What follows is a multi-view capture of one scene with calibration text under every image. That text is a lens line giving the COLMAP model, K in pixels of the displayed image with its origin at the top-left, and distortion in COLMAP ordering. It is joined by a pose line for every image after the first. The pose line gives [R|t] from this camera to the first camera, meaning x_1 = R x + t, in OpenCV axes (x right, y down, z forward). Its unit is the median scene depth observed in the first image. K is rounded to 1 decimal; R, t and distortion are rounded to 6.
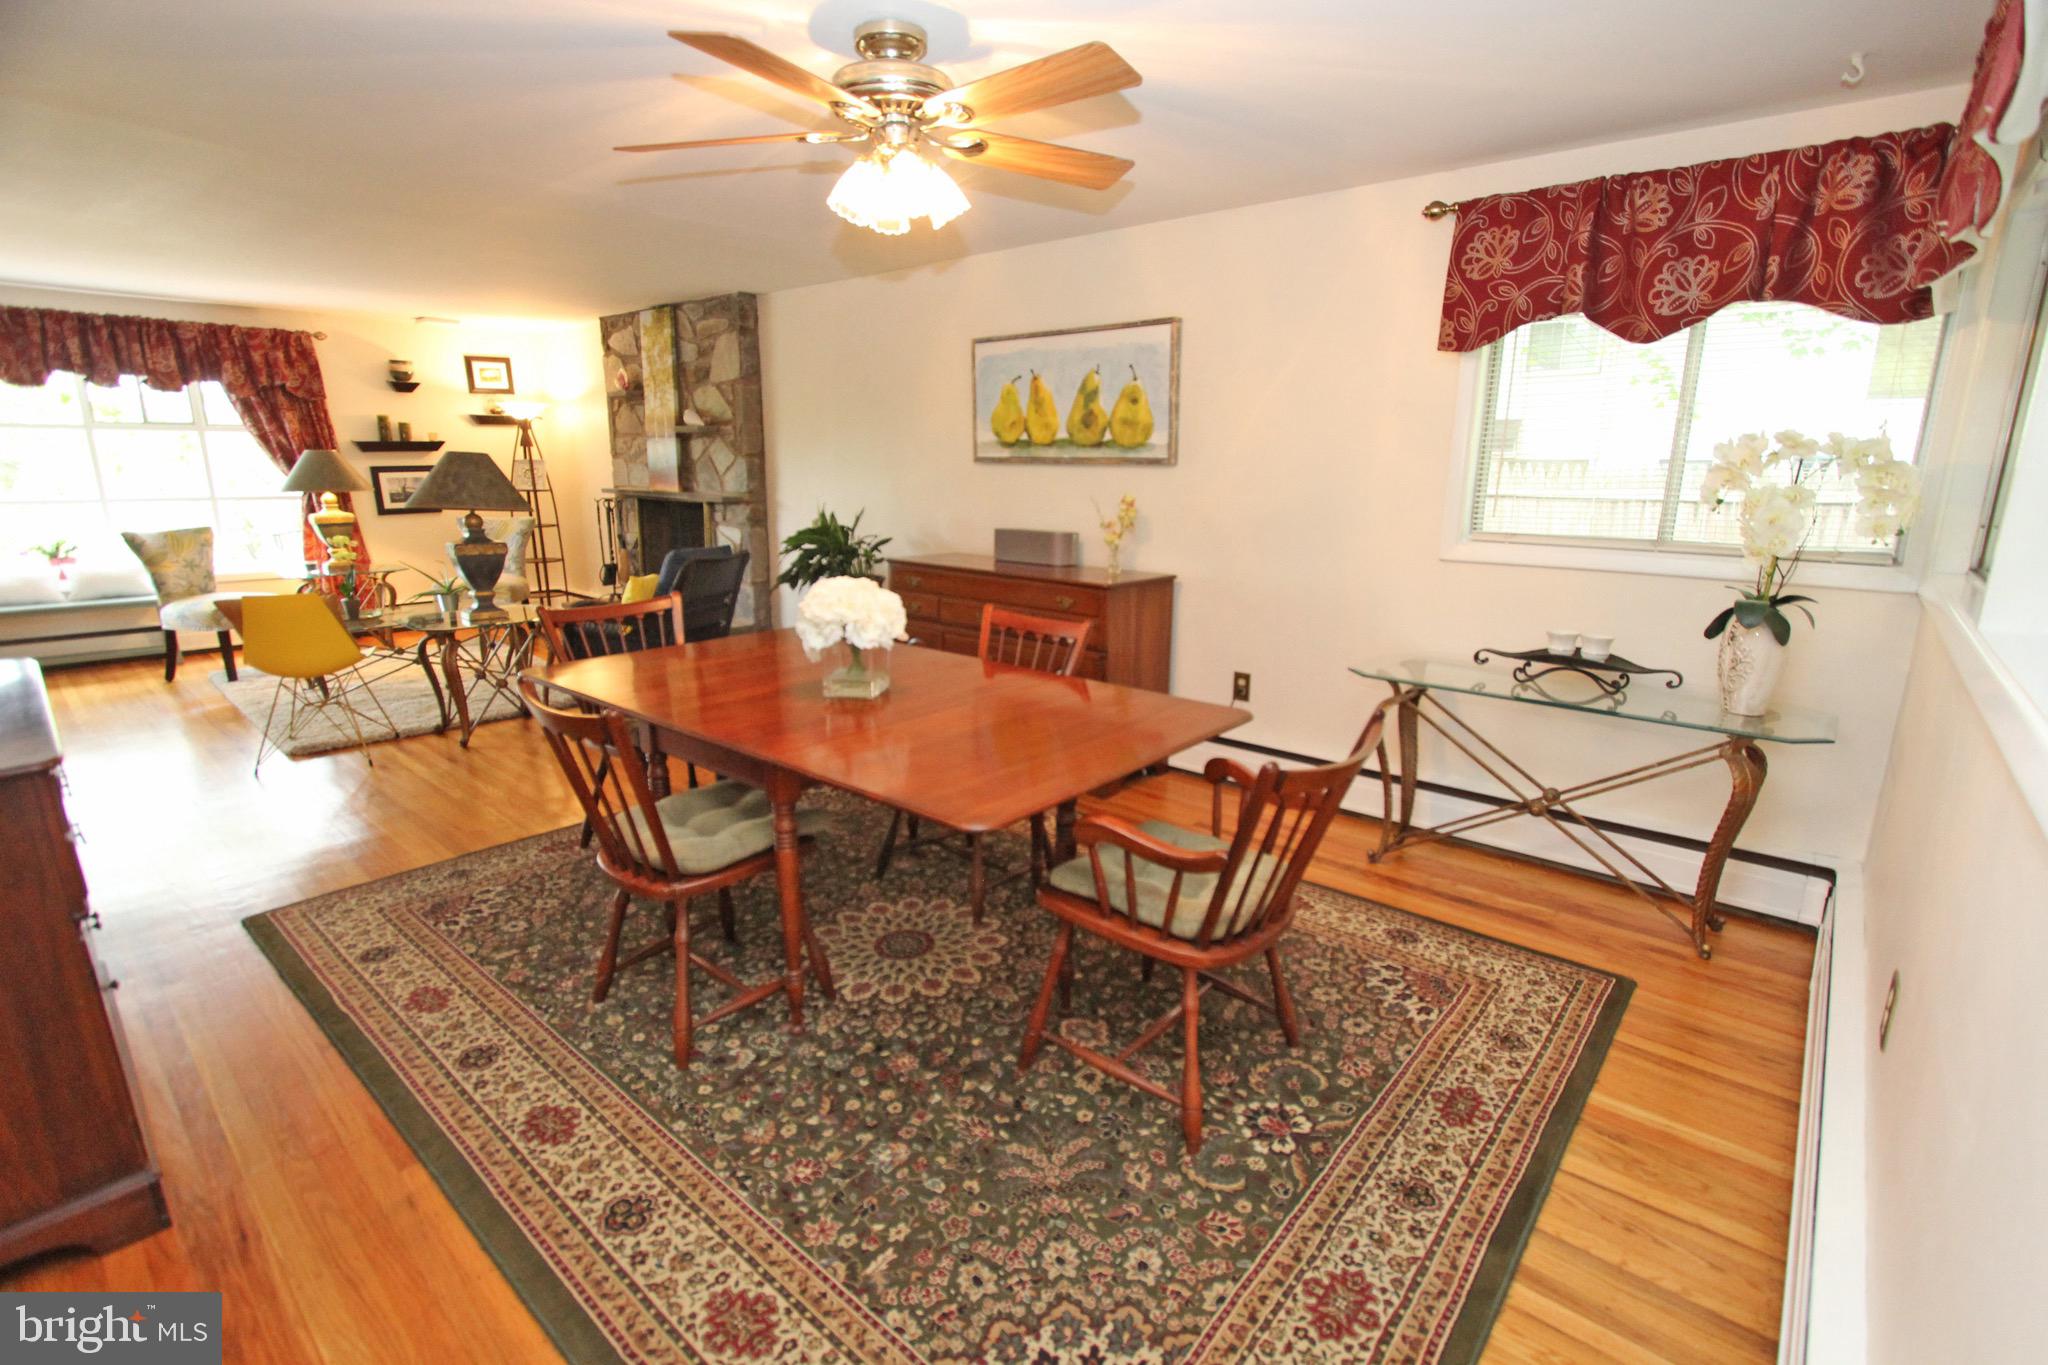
lens RADIAL K [[940.5, 0, 1041.7], [0, 940.5, 687.0], [0, 0, 1]] dist [-0.013295, 0.000575]
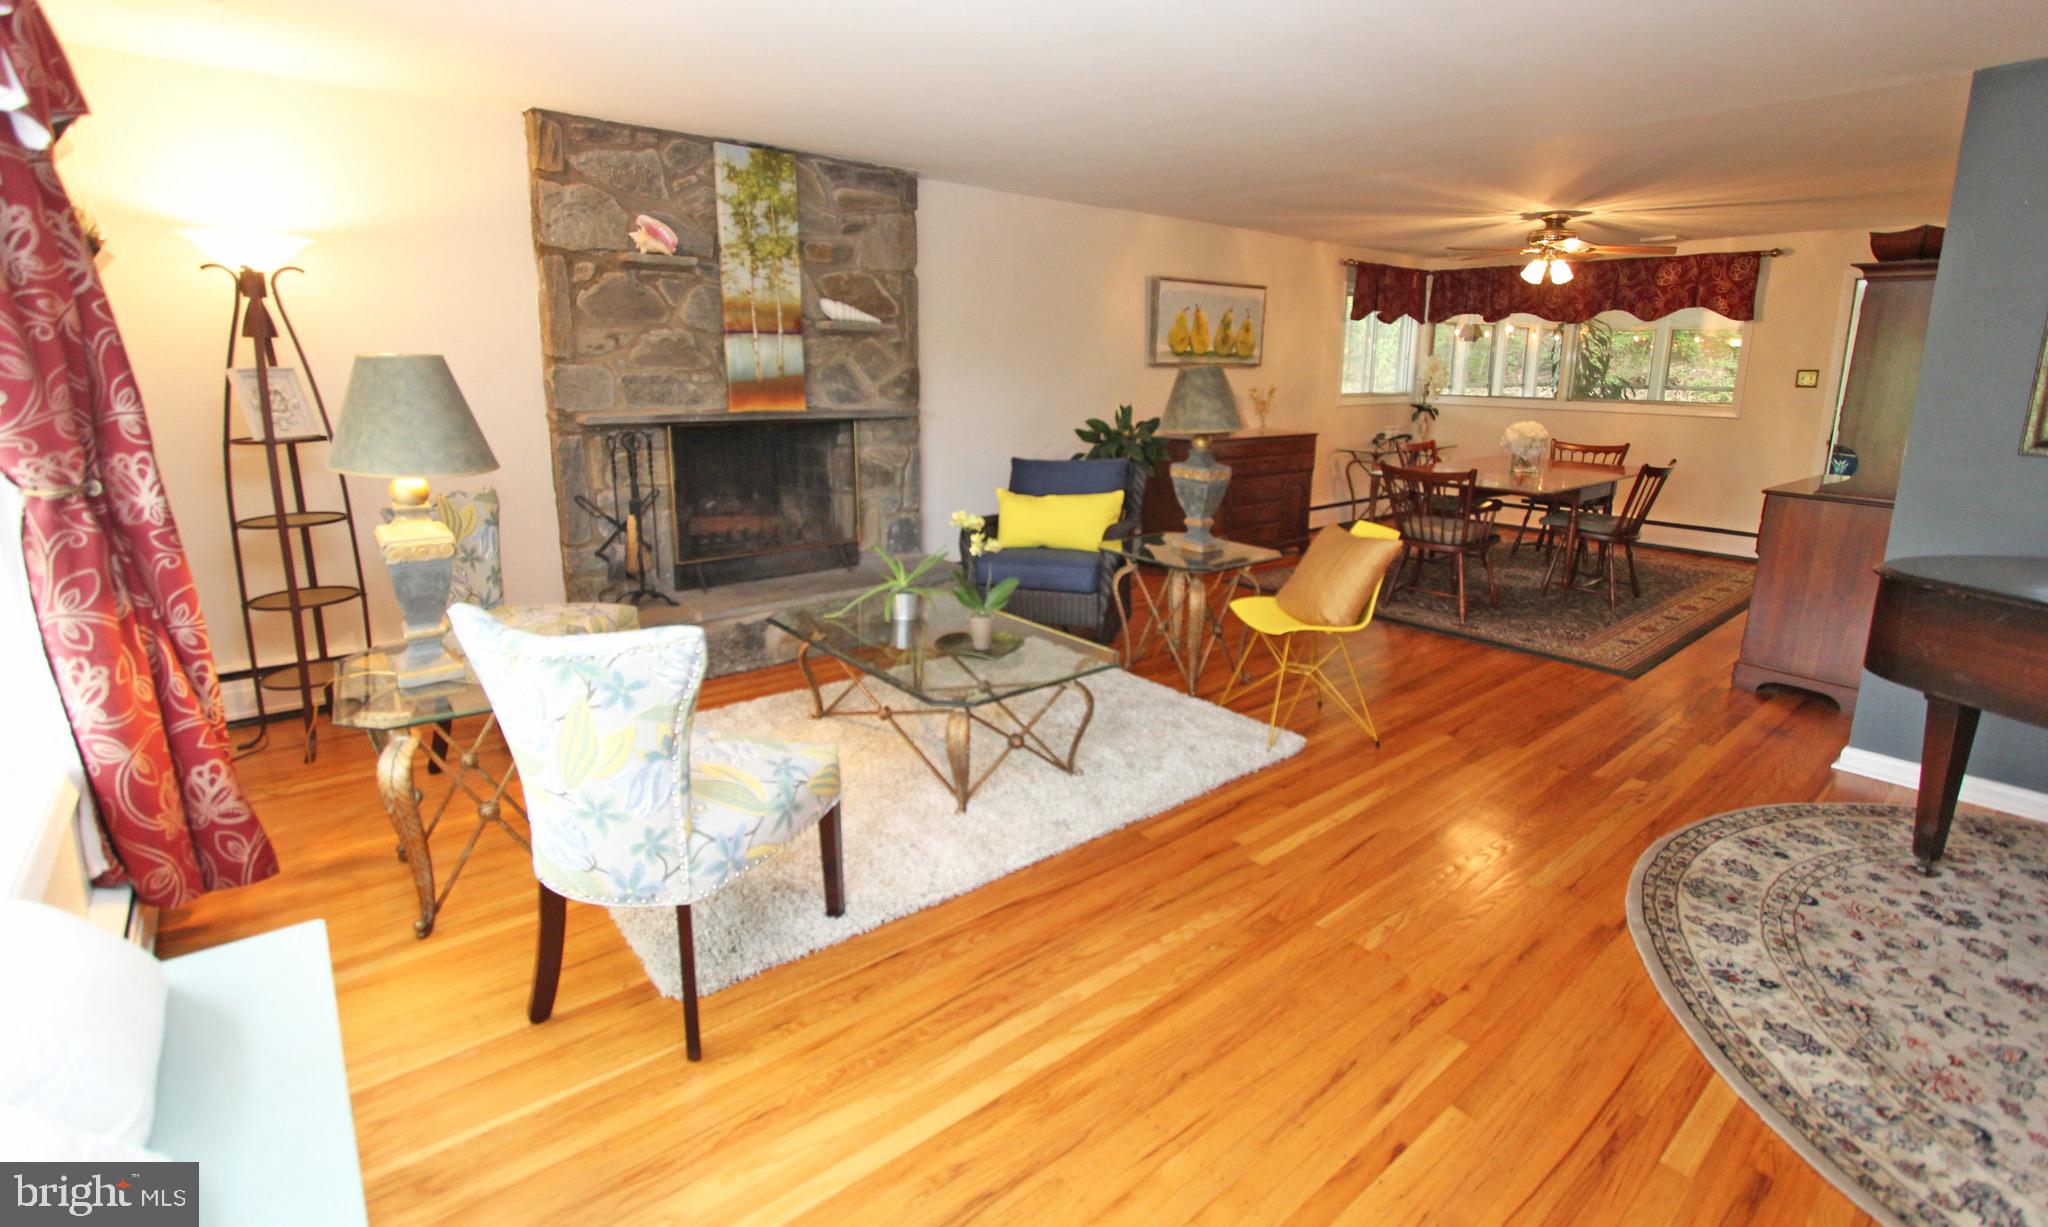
lens RADIAL K [[939.0, 0, 1045.3], [0, 939.0, 547.4], [0, 0, 1]] dist [-0.010259, 0.000613]
pose [[0.155976, -0.204322, 0.966397, -1.133473], [0.219089, 0.961158, 0.167853, -0.196413], [-0.963157, 0.185546, 0.194683, 0.736412]]
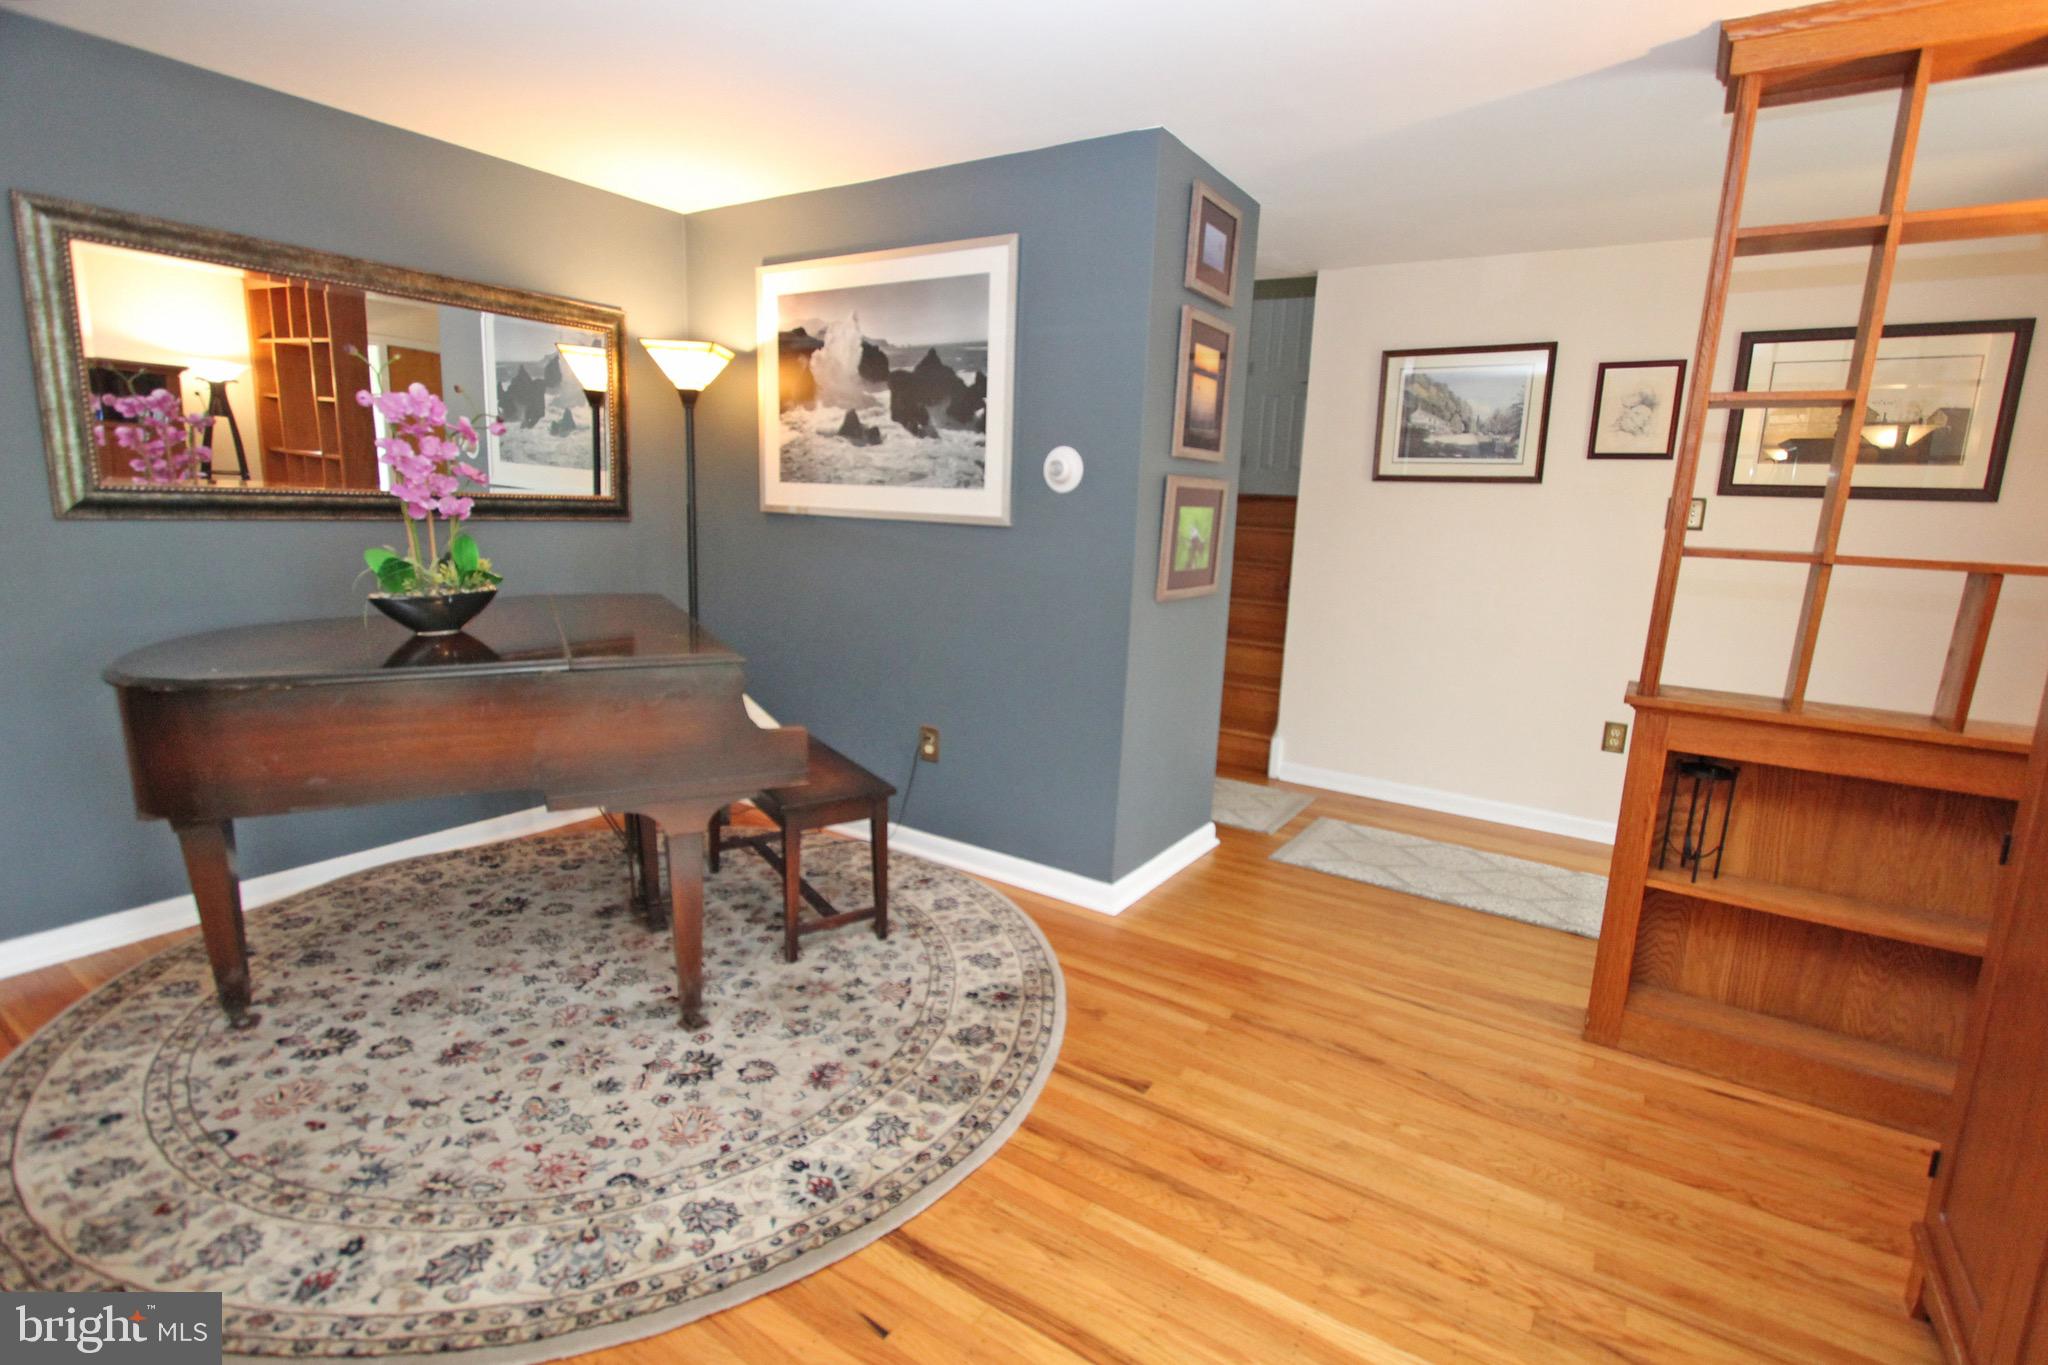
lens RADIAL K [[957.7, 0, 1045.4], [0, 957.7, 686.7], [0, 0, 1]] dist [-0.012255, 0.000758]
pose [[-0.989057, -0.029359, -0.144580, -0.929644], [-0.087253, 0.906638, 0.412788, -0.185931], [0.118963, 0.420886, -0.899279, 0.767288]]
